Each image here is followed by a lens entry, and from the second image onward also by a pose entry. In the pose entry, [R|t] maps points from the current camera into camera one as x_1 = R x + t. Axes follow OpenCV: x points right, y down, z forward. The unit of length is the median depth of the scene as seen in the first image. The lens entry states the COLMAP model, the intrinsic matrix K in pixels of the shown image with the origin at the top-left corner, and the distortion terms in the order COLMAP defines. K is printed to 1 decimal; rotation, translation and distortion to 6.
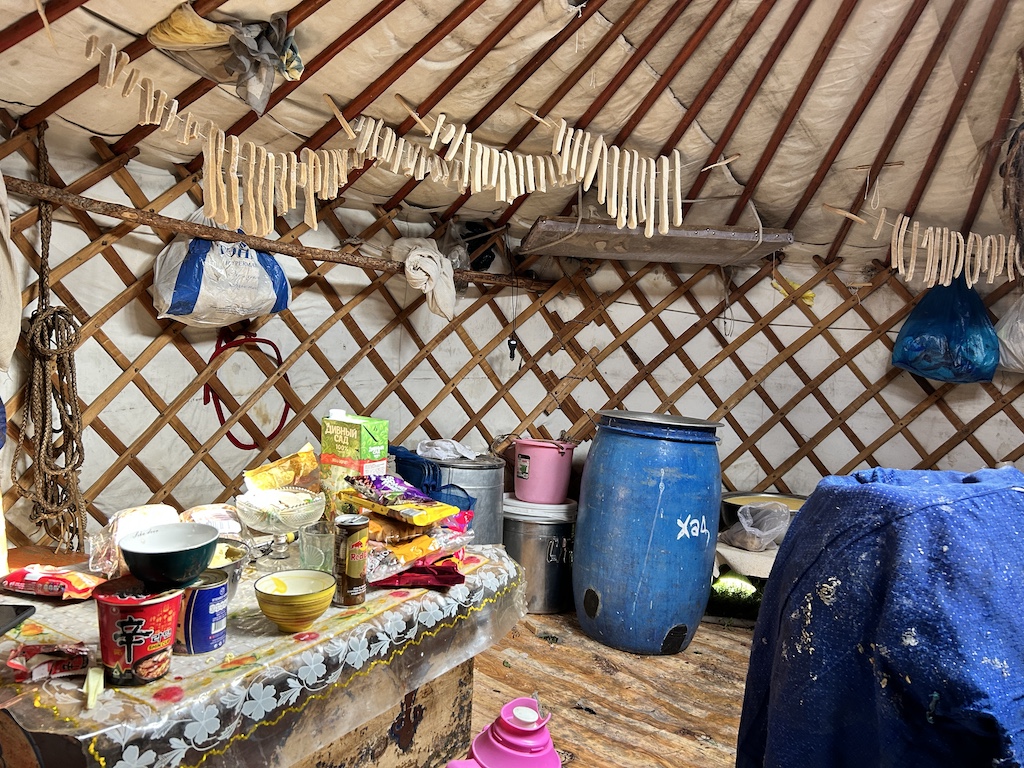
lens RADIAL K [[773.7, 0, 511.3], [0, 773.7, 389.0], [0, 0, 1]] dist [0.036745, -0.039773]
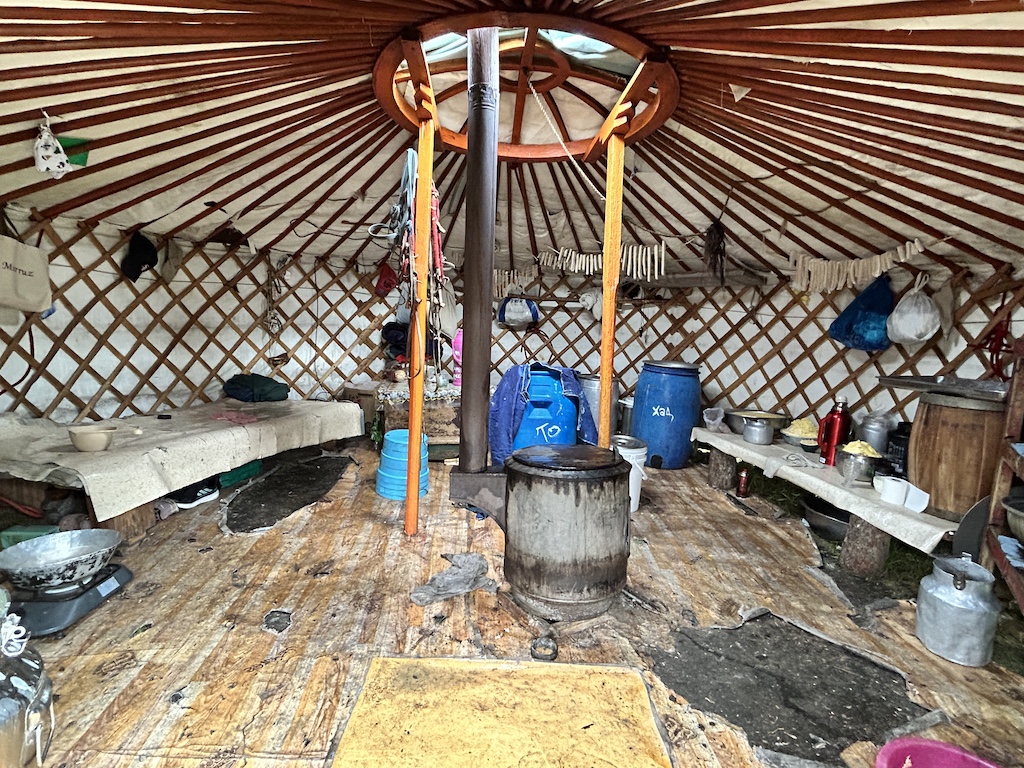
lens RADIAL K [[514.0, 0, 514.6], [0, 514.0, 383.9], [0, 0, 1]] dist [-0.002323, 0.002636]
pose [[0.636331, 0.063733, -0.768779, 0.855889], [-0.033761, 0.997927, 0.054785, 0.026151], [0.770677, -0.008907, 0.637163, -0.200717]]
